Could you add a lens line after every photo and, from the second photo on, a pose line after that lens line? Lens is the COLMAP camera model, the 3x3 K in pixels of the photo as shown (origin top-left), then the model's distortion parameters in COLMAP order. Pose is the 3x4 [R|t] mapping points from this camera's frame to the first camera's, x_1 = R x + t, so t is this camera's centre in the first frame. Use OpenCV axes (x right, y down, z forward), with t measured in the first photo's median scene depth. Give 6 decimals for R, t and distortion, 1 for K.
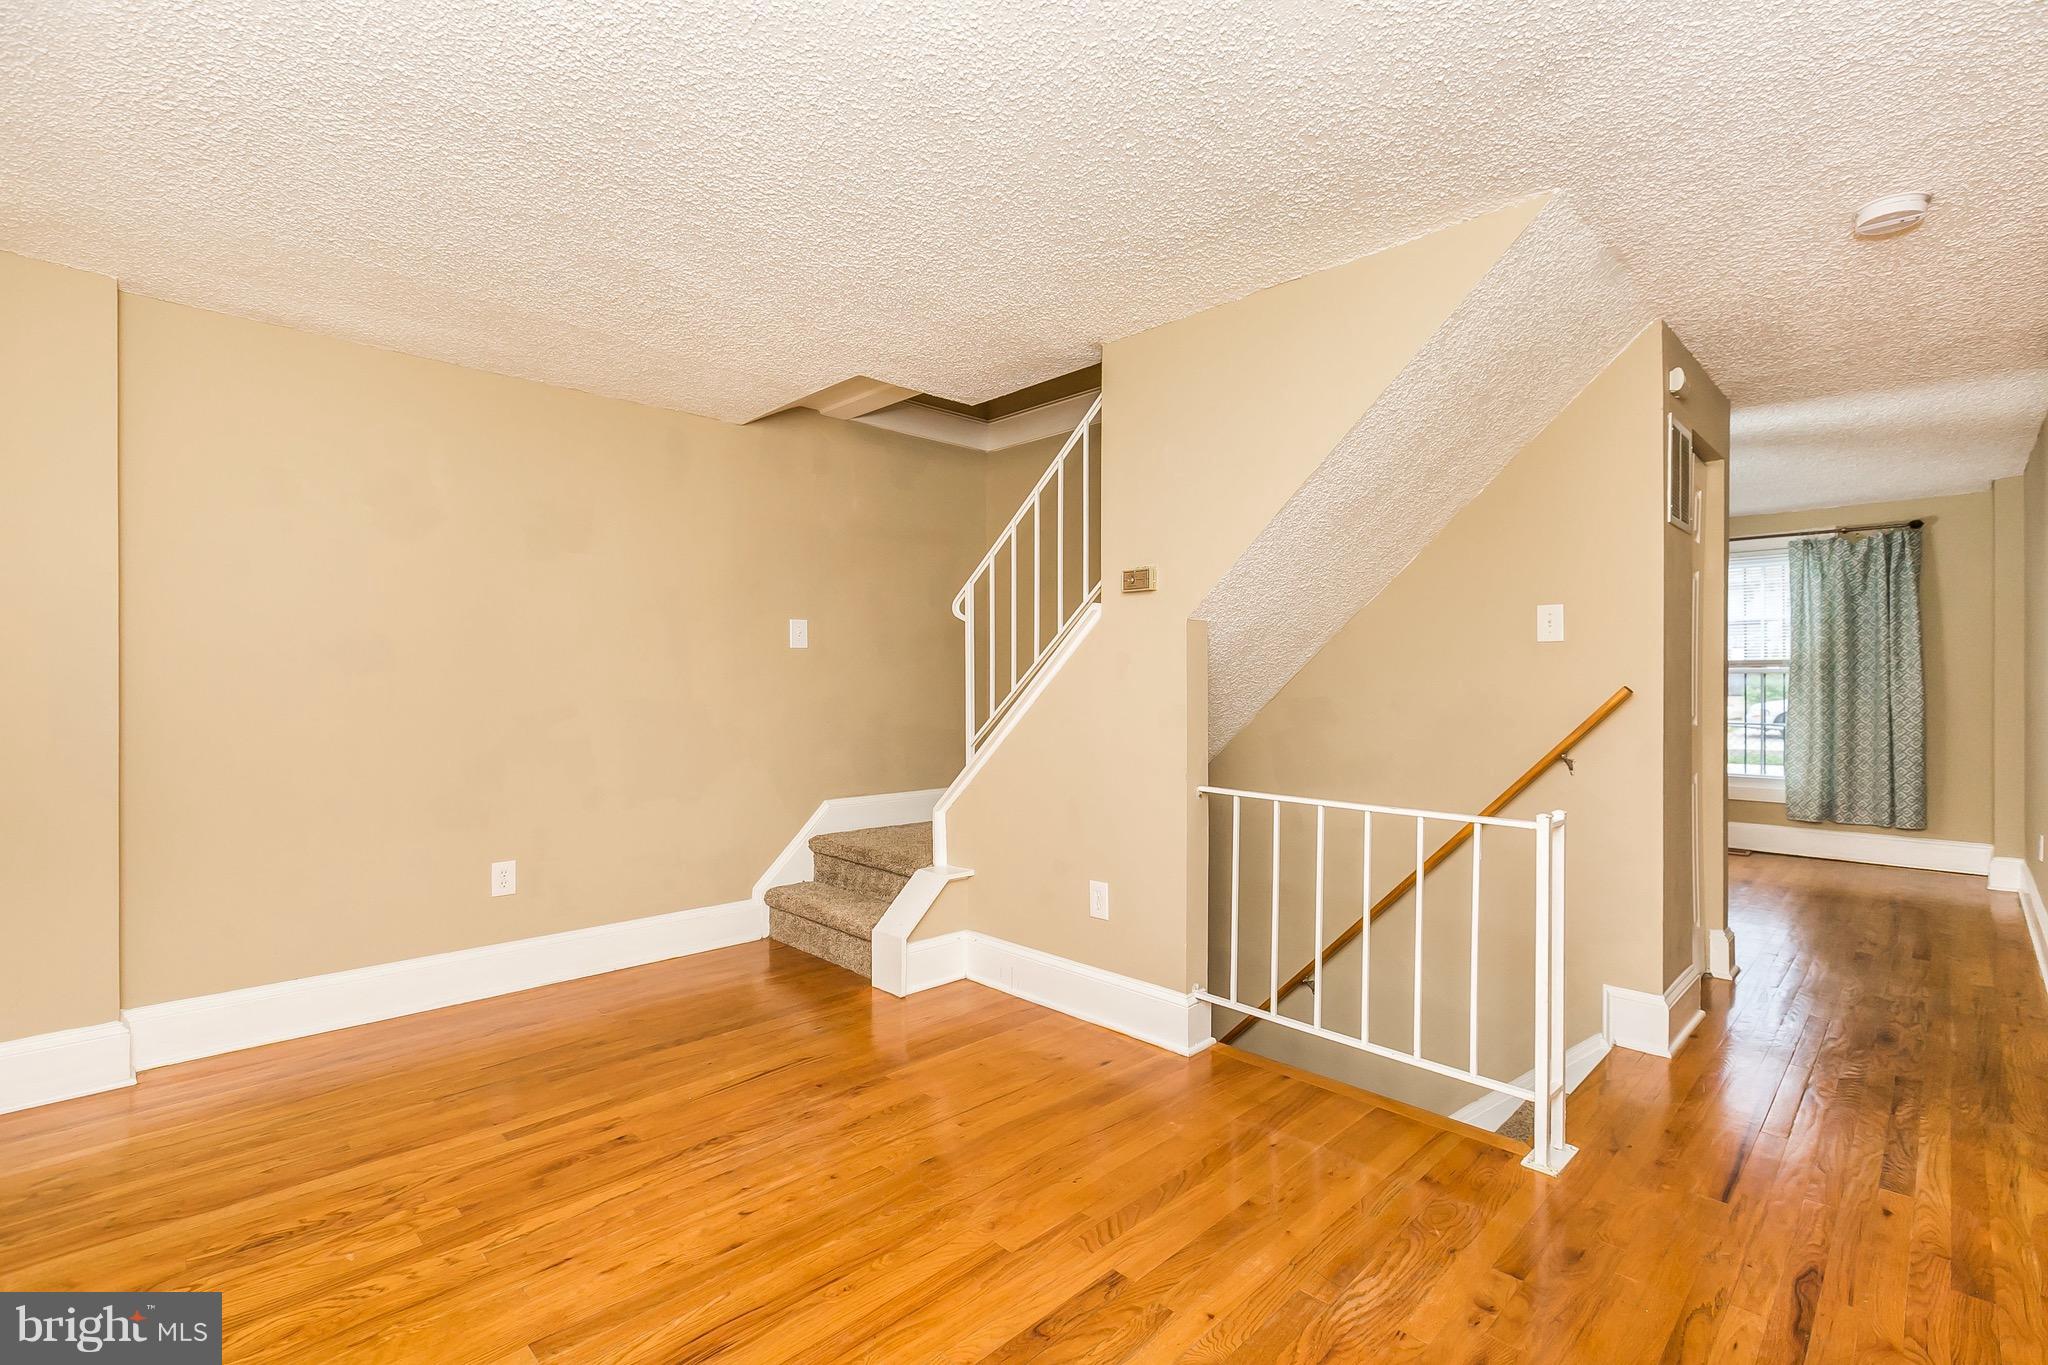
lens RADIAL K [[900.7, 0, 1024.0], [0, 900.7, 682.5], [0, 0, 1]] dist [-0.000012, -0.000136]
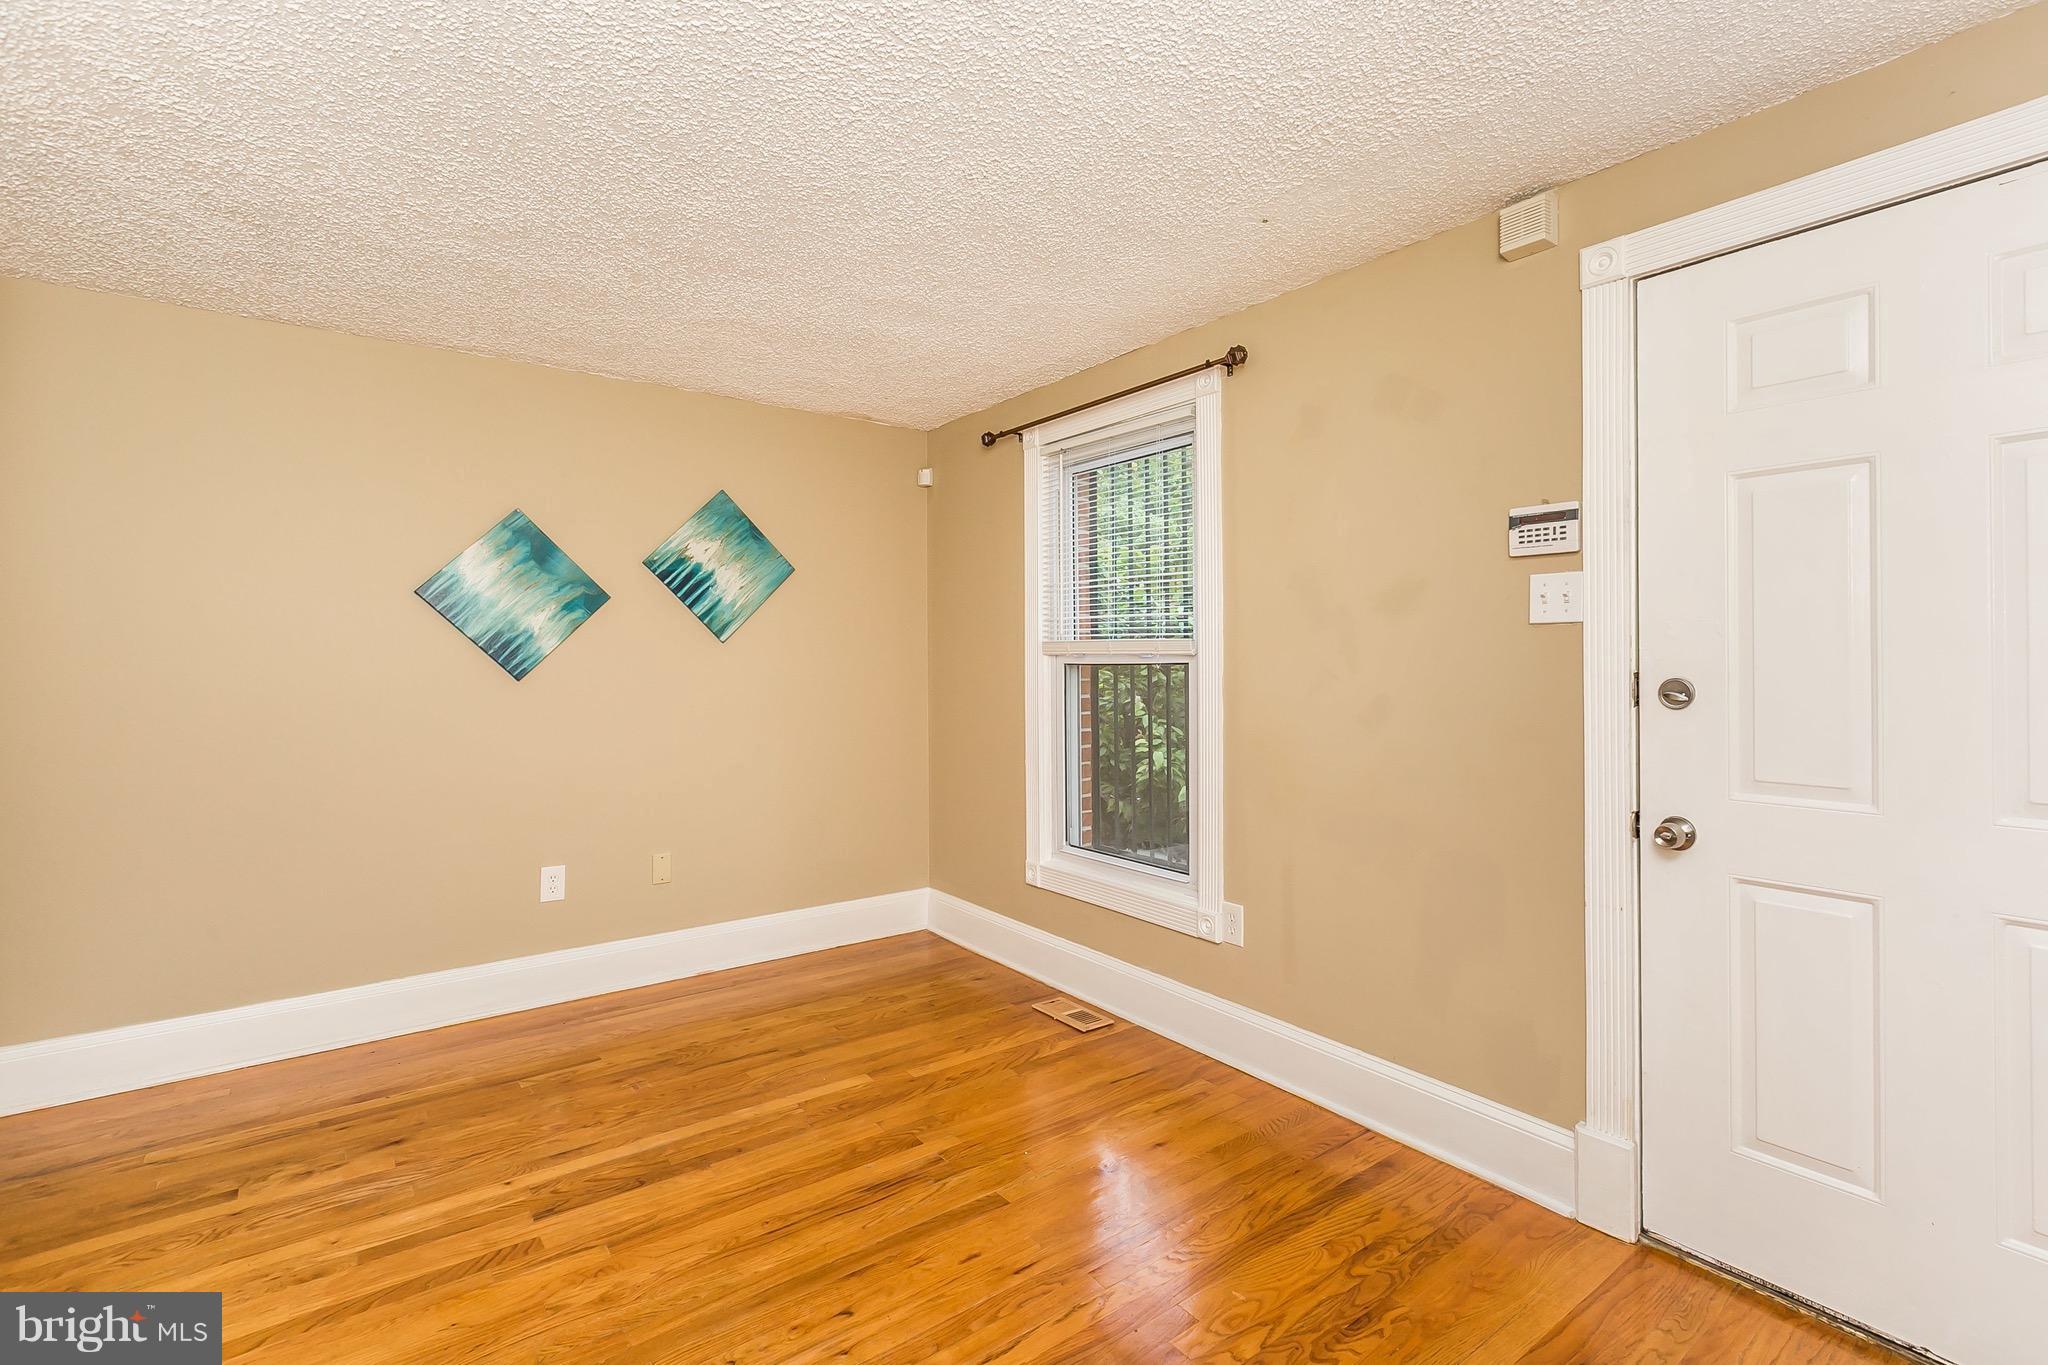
lens RADIAL K [[925.0, 0, 1024.0], [0, 925.0, 682.5], [0, 0, 1]] dist [0.001876, -0.000547]
pose [[-0.989863, -0.003736, 0.141979, -0.579344], [-0.000494, 0.999739, 0.022860, -0.044653], [-0.142027, 0.022559, -0.989606, 1.769778]]
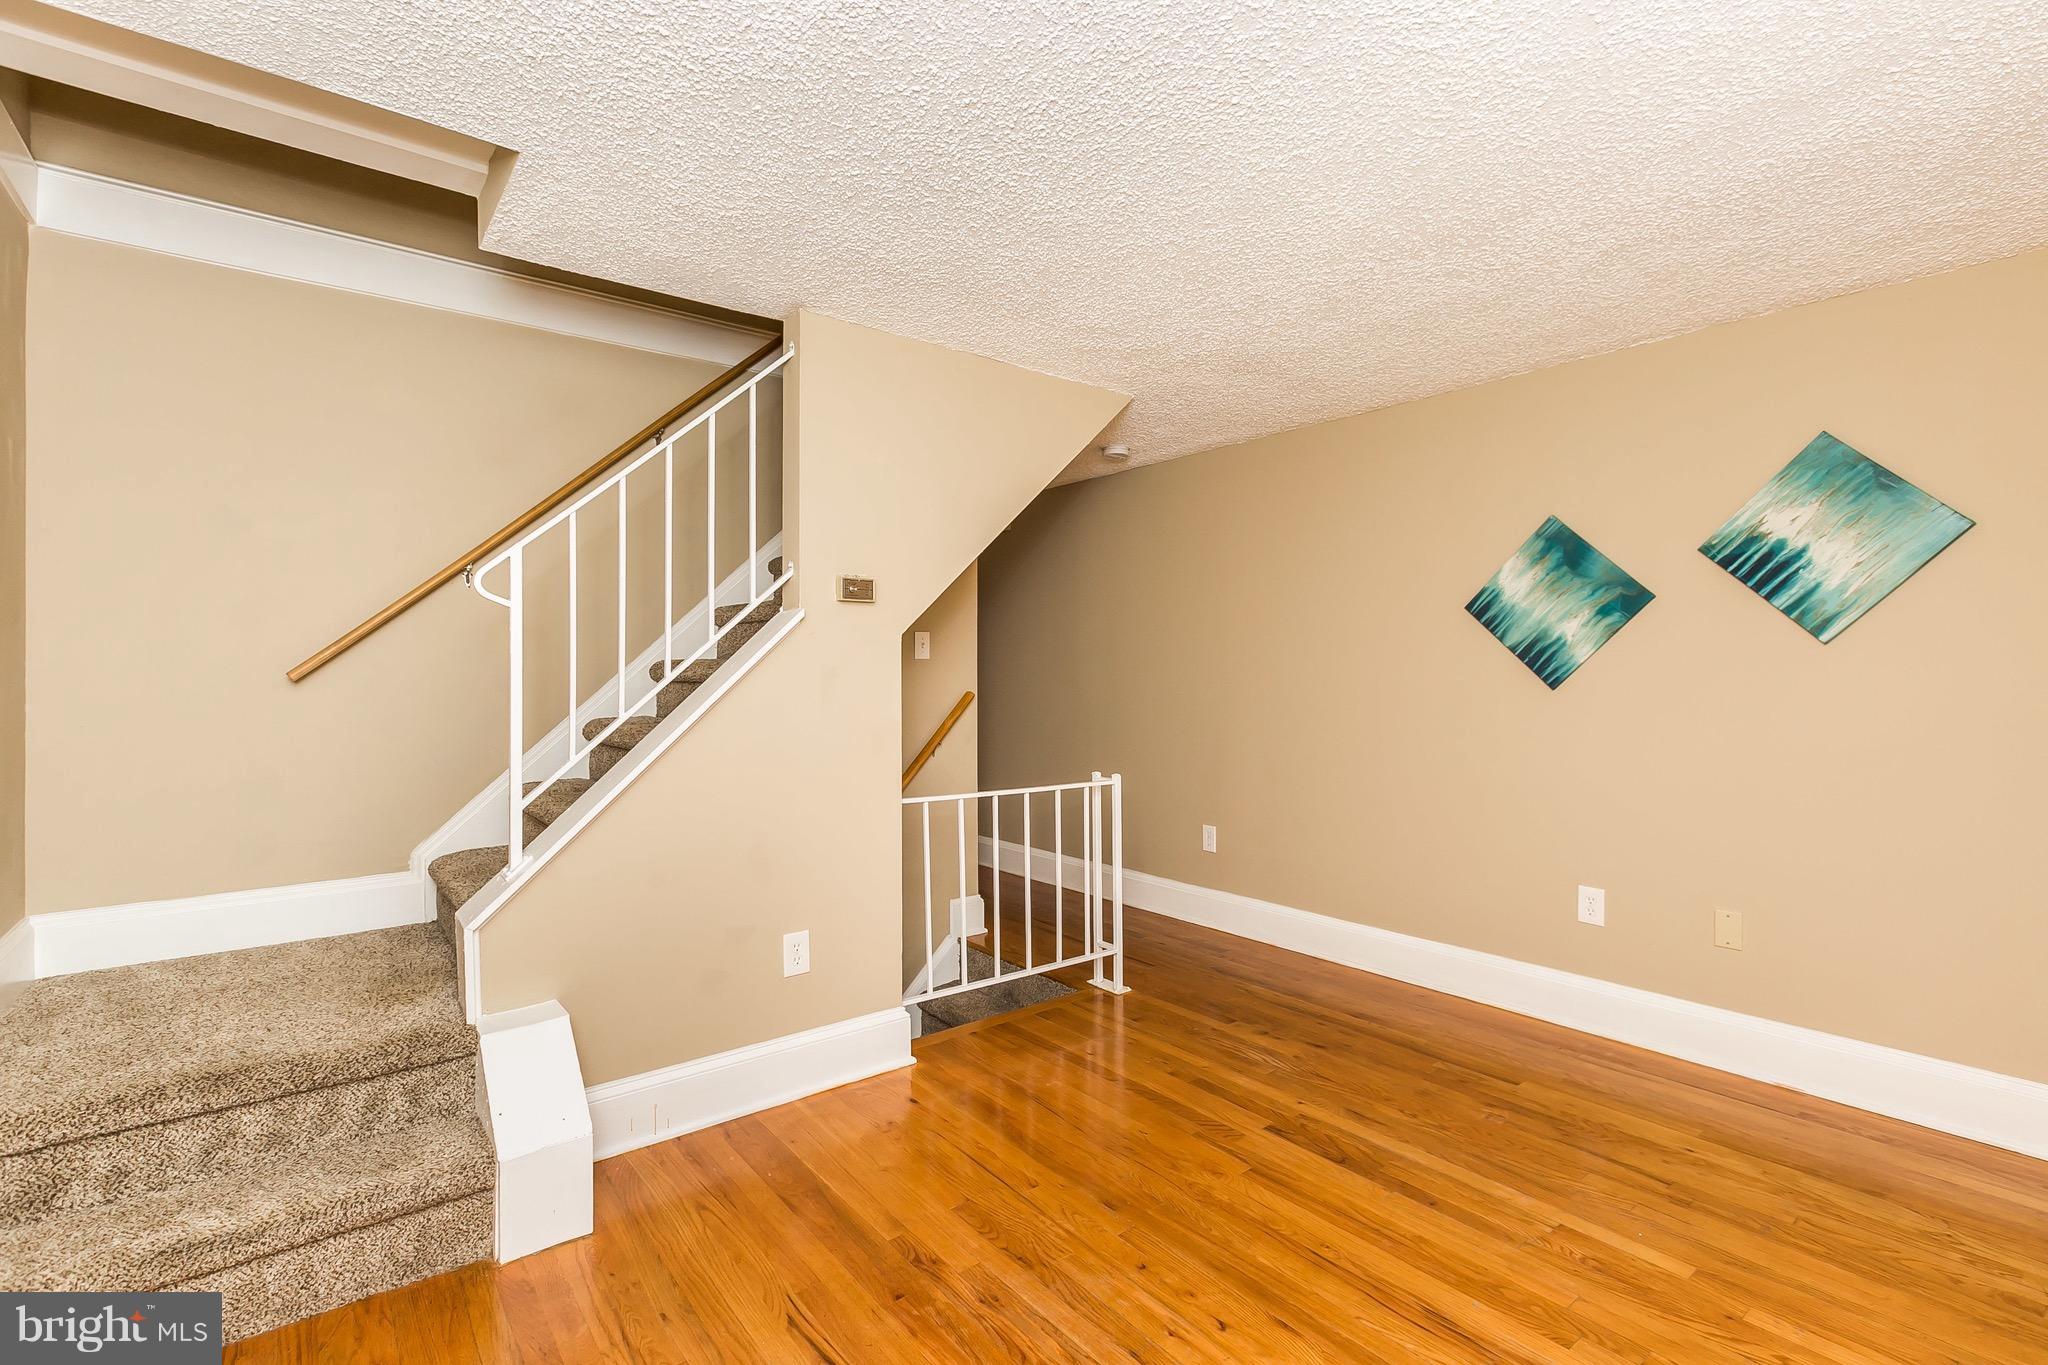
lens RADIAL K [[925.0, 0, 1024.0], [0, 925.0, 682.5], [0, 0, 1]] dist [0.001876, -0.000547]
pose [[0.113398, -0.015468, 0.993429, -1.158553], [0.000400, 0.999879, 0.015523, -0.046840], [-0.993550, -0.001363, 0.113391, 1.039801]]
